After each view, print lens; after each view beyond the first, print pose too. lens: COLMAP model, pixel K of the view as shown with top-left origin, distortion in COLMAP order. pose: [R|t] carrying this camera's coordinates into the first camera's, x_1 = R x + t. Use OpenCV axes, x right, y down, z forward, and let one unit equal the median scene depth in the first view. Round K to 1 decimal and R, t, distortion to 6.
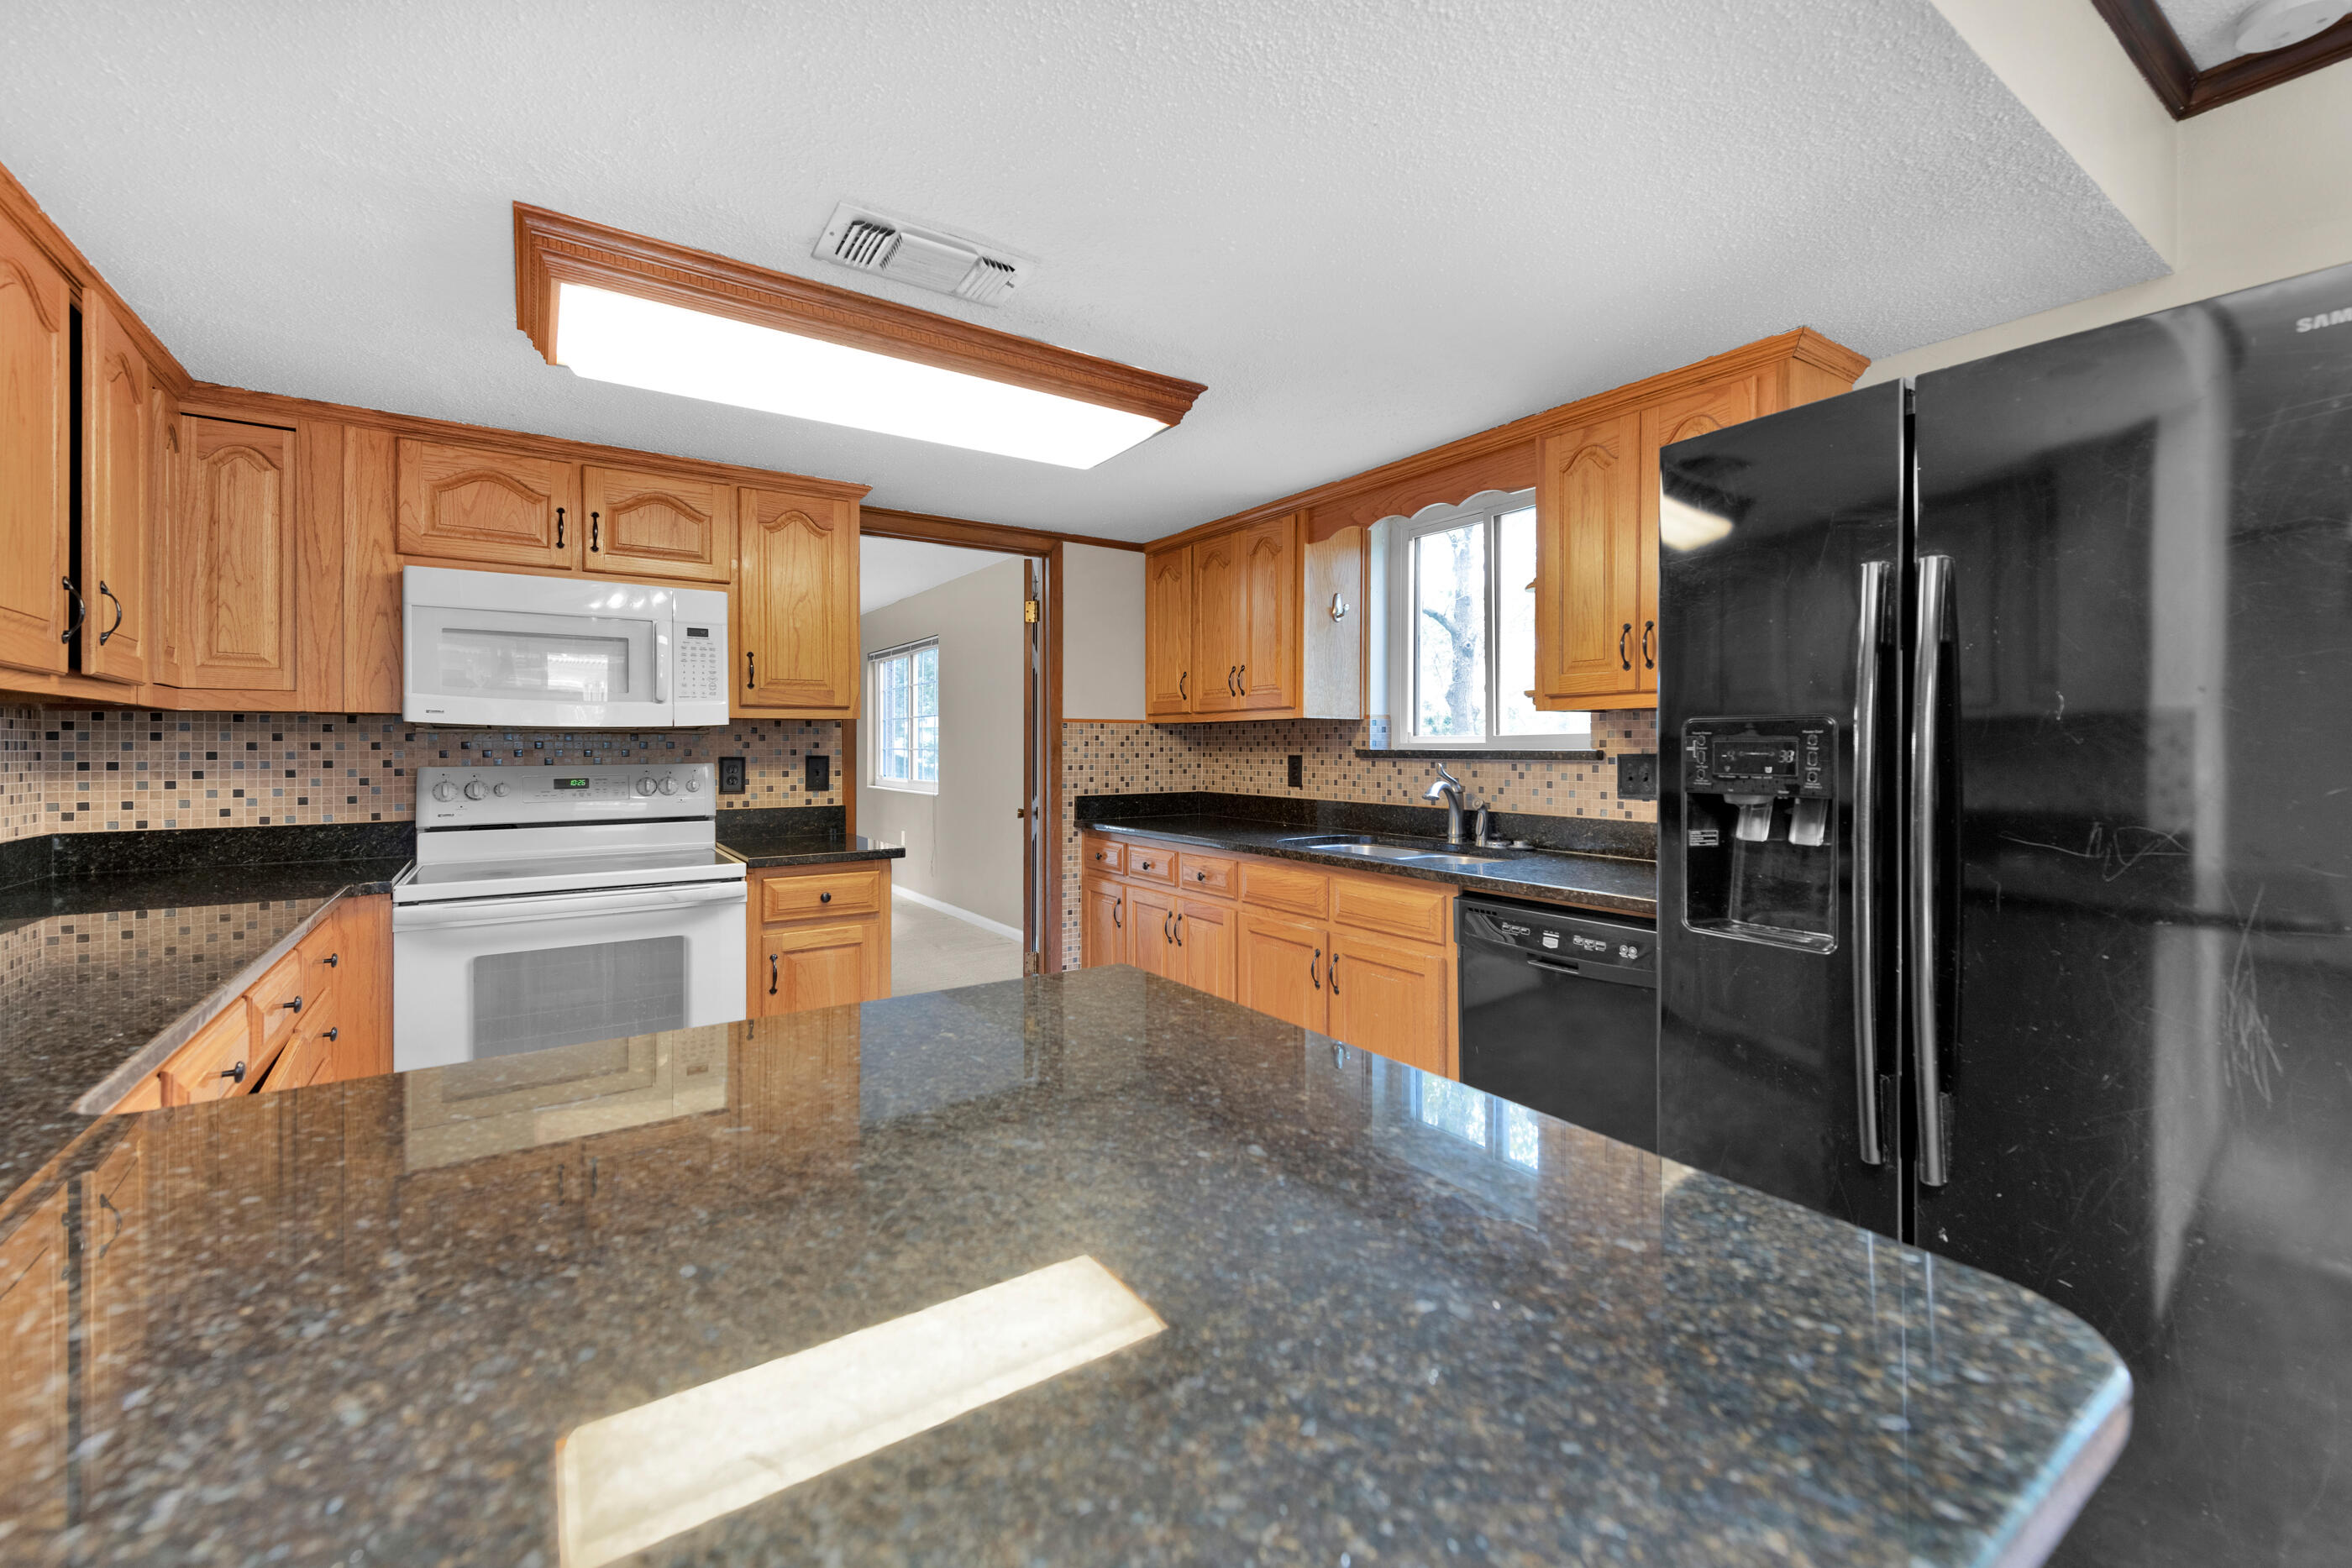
lens RADIAL K [[956.7, 0, 1197.7], [0, 956.7, 748.4], [0, 0, 1]] dist [0.019442, -0.004689]
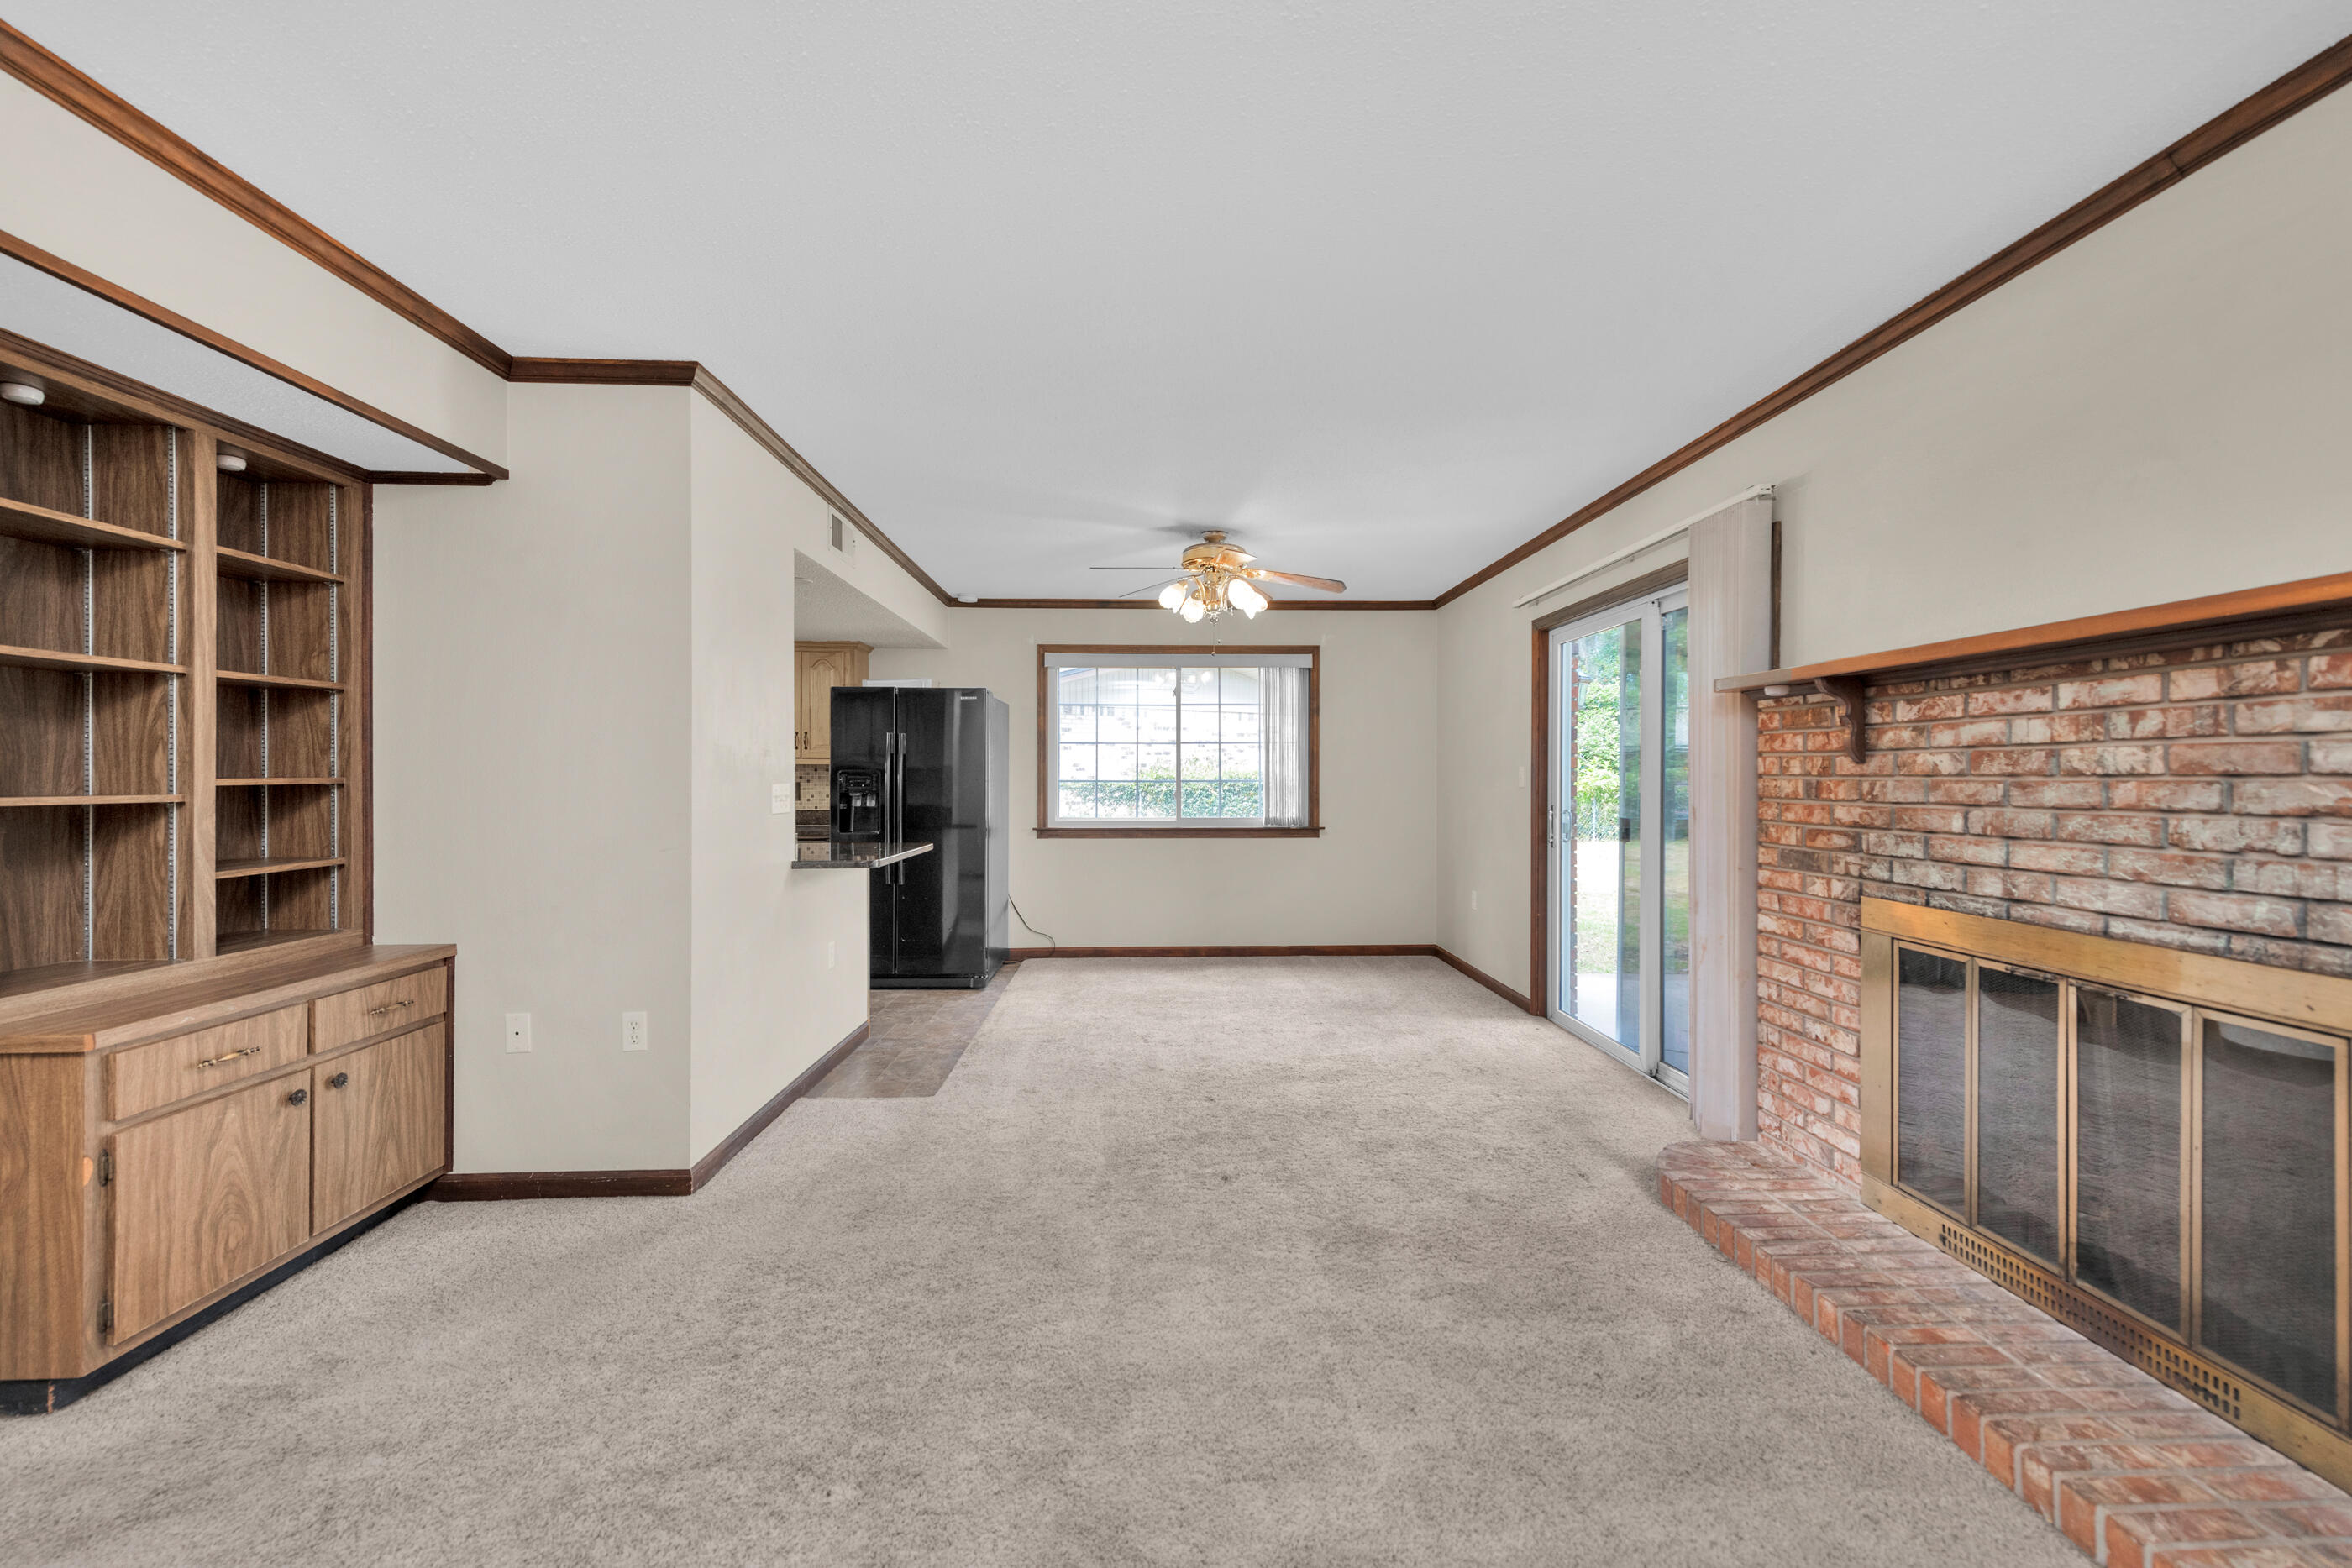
lens RADIAL K [[956.7, 0, 1175.4], [0, 956.7, 767.7], [0, 0, 1]] dist [0.019442, -0.004689]
pose [[0.545663, 0.009206, 0.837954, -0.900821], [0.001715, 0.999925, -0.012102, 0.001454], [-0.838003, 0.008041, 0.545606, -0.984080]]
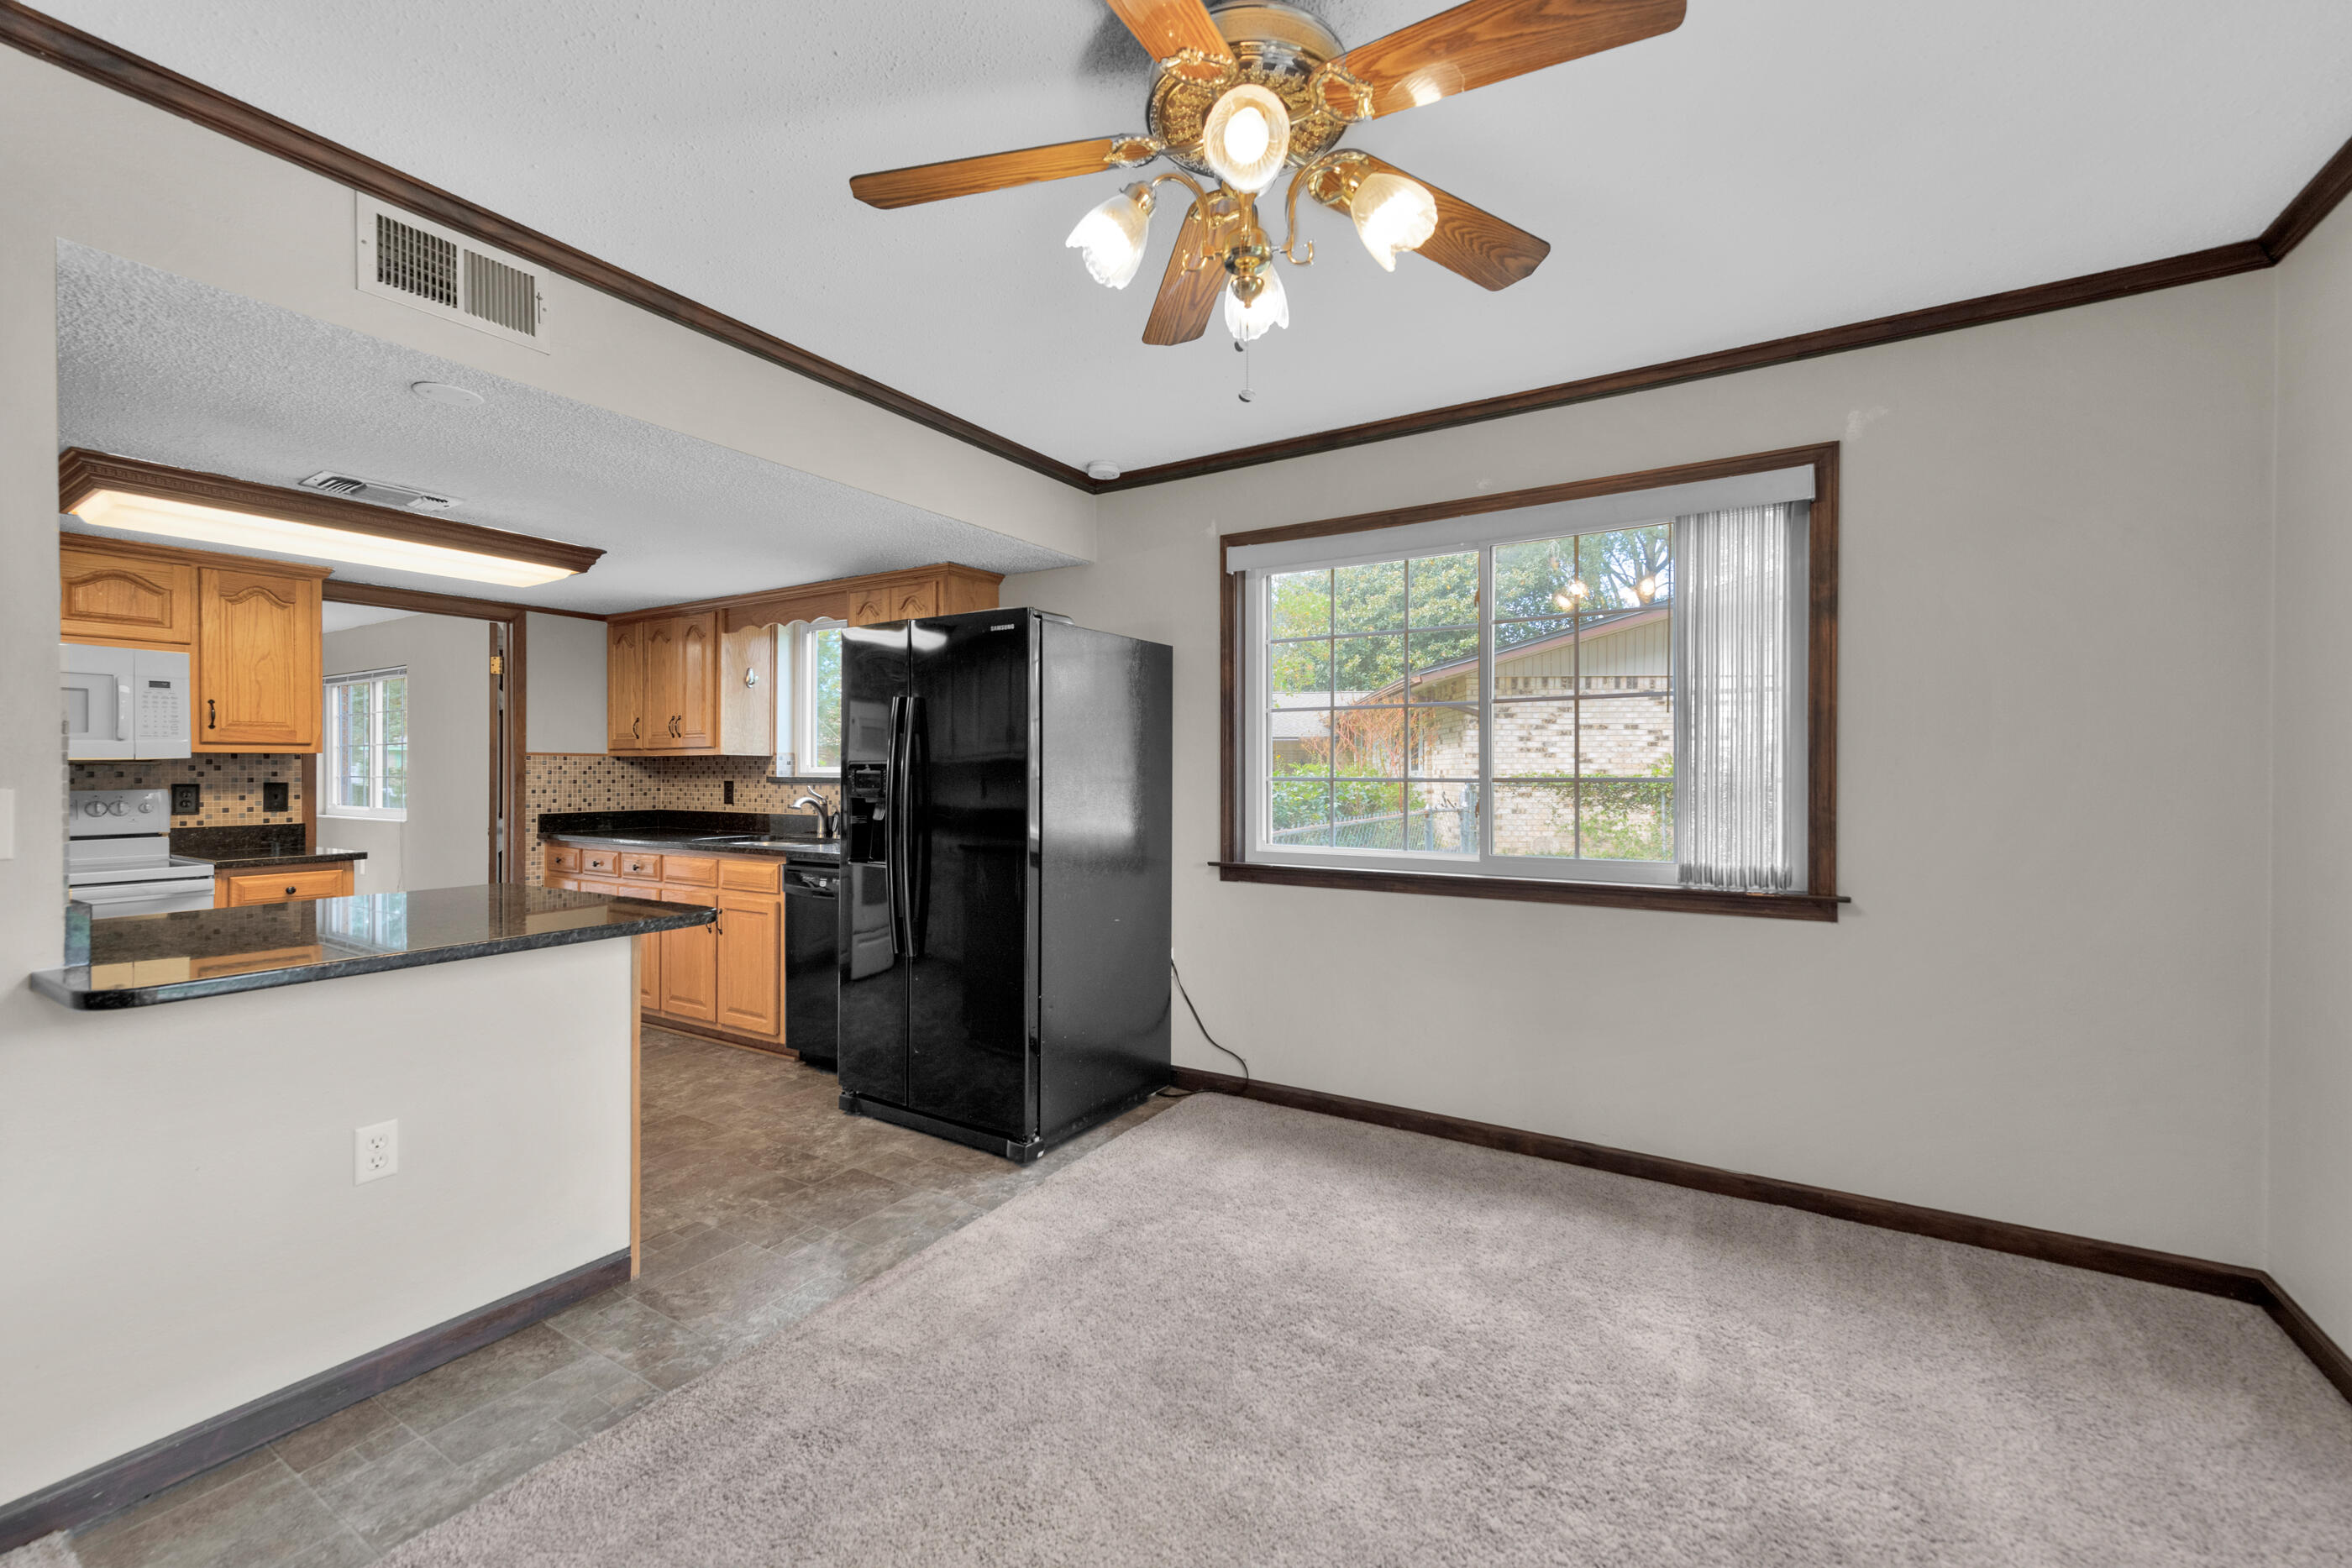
lens RADIAL K [[956.7, 0, 1175.6], [0, 956.7, 772.4], [0, 0, 1]] dist [0.019442, -0.004689]
pose [[0.919924, 0.000080, 0.392097, 0.190442], [0.001194, 0.999995, -0.003004, -0.000322], [-0.392095, 0.003232, 0.919919, -0.645857]]
